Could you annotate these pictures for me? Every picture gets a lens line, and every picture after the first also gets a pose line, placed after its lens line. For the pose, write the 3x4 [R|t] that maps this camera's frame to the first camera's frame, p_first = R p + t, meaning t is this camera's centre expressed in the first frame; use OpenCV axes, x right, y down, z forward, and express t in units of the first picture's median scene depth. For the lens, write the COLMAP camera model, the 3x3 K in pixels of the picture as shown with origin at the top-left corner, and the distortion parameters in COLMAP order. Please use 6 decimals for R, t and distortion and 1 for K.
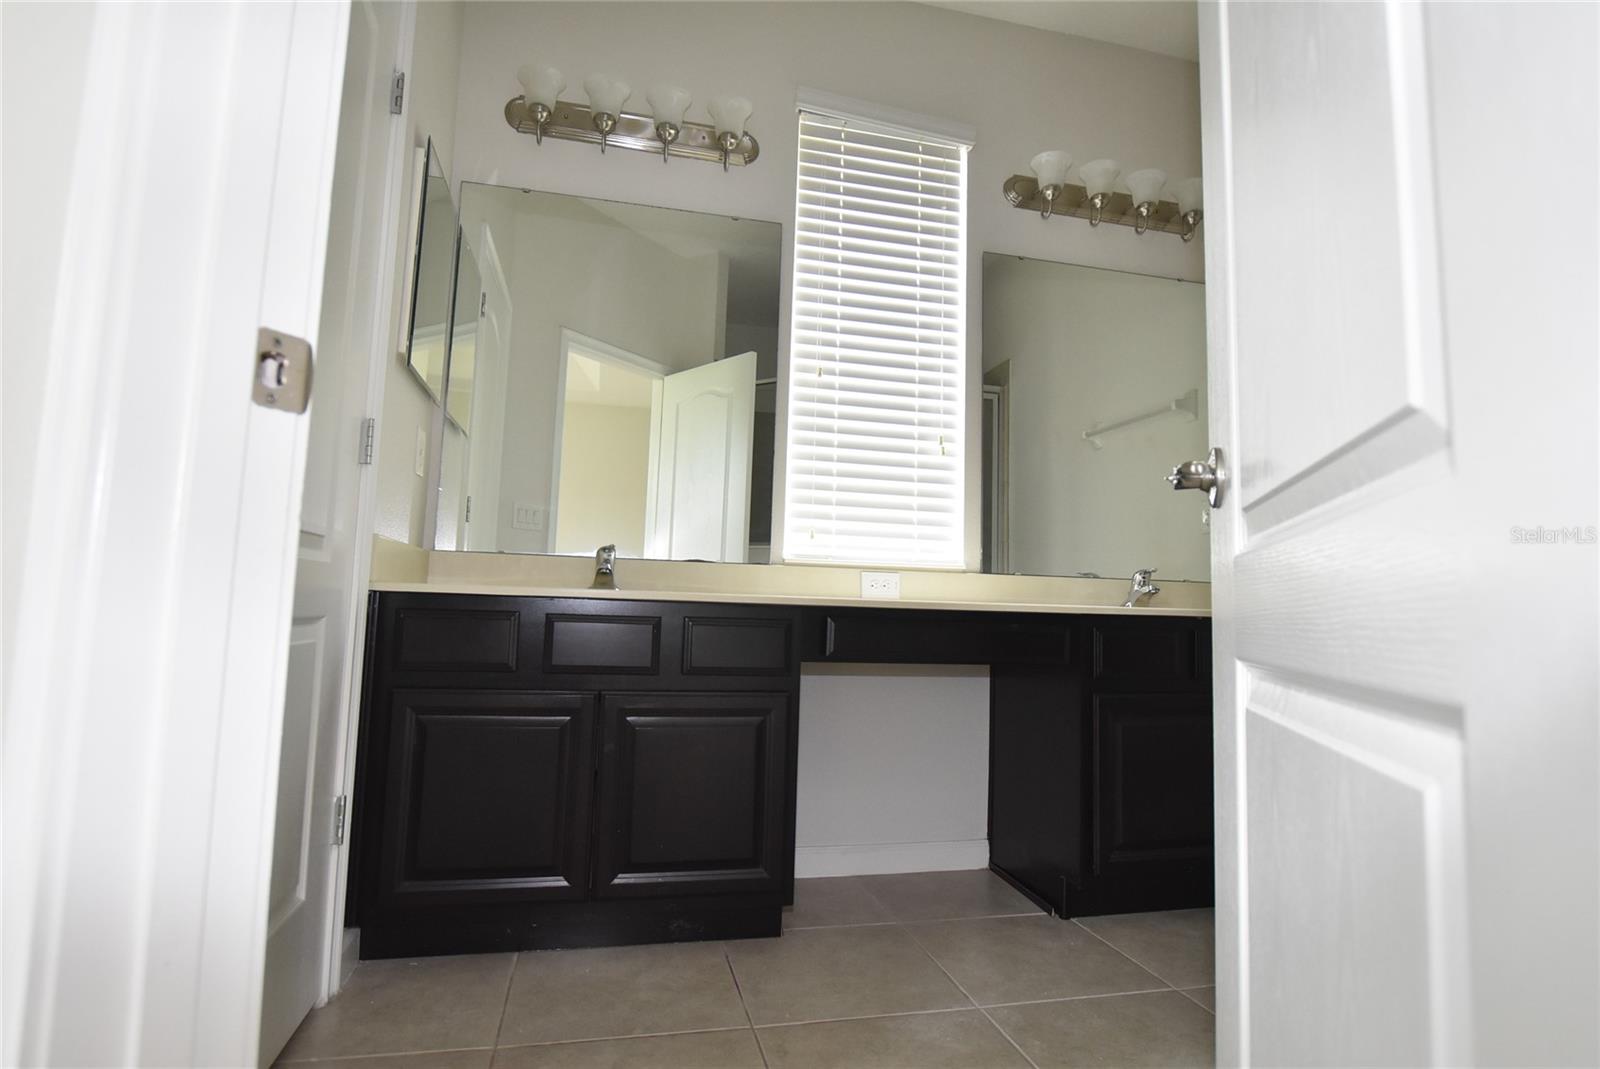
lens RADIAL K [[839.3, 0, 799.5], [0, 839.3, 531.9], [0, 0, 1]] dist [-0.019724, 0.001295]
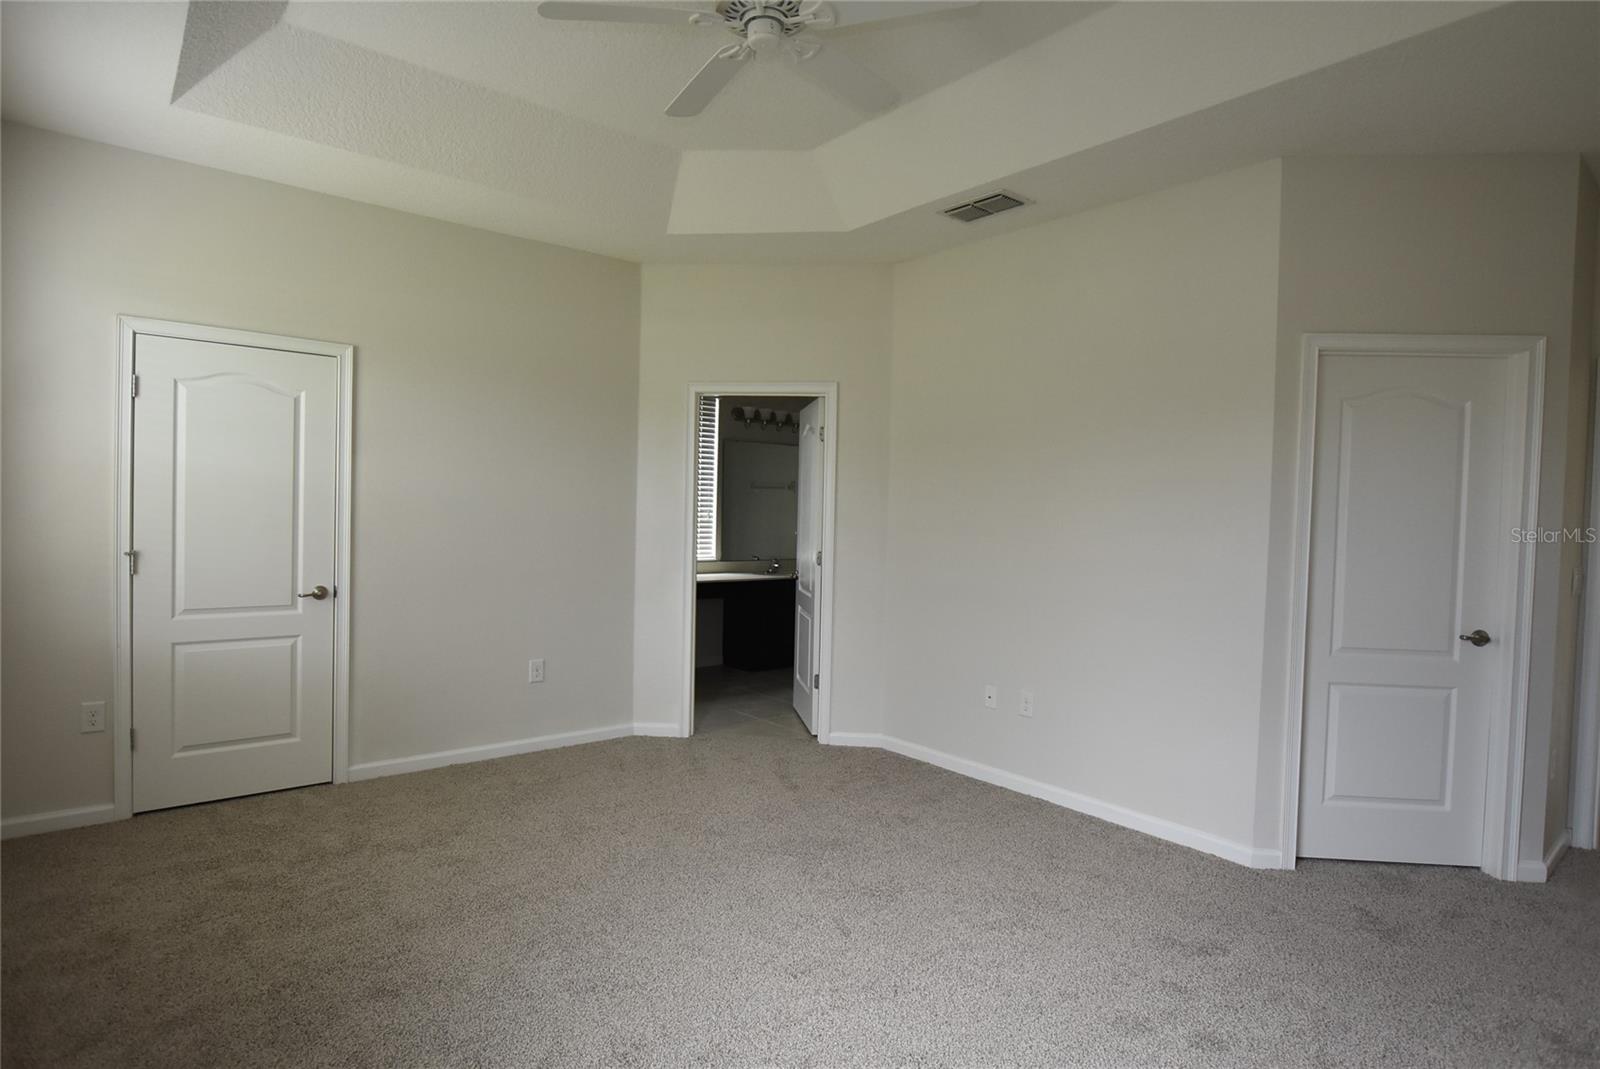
lens RADIAL K [[839.3, 0, 799.5], [0, 839.3, 531.9], [0, 0, 1]] dist [-0.019724, 0.001295]
pose [[0.896521, -0.019392, 0.442576, -0.940161], [-0.041520, 0.990966, 0.127526, -0.495400], [-0.441051, -0.132706, 0.887617, -1.884275]]
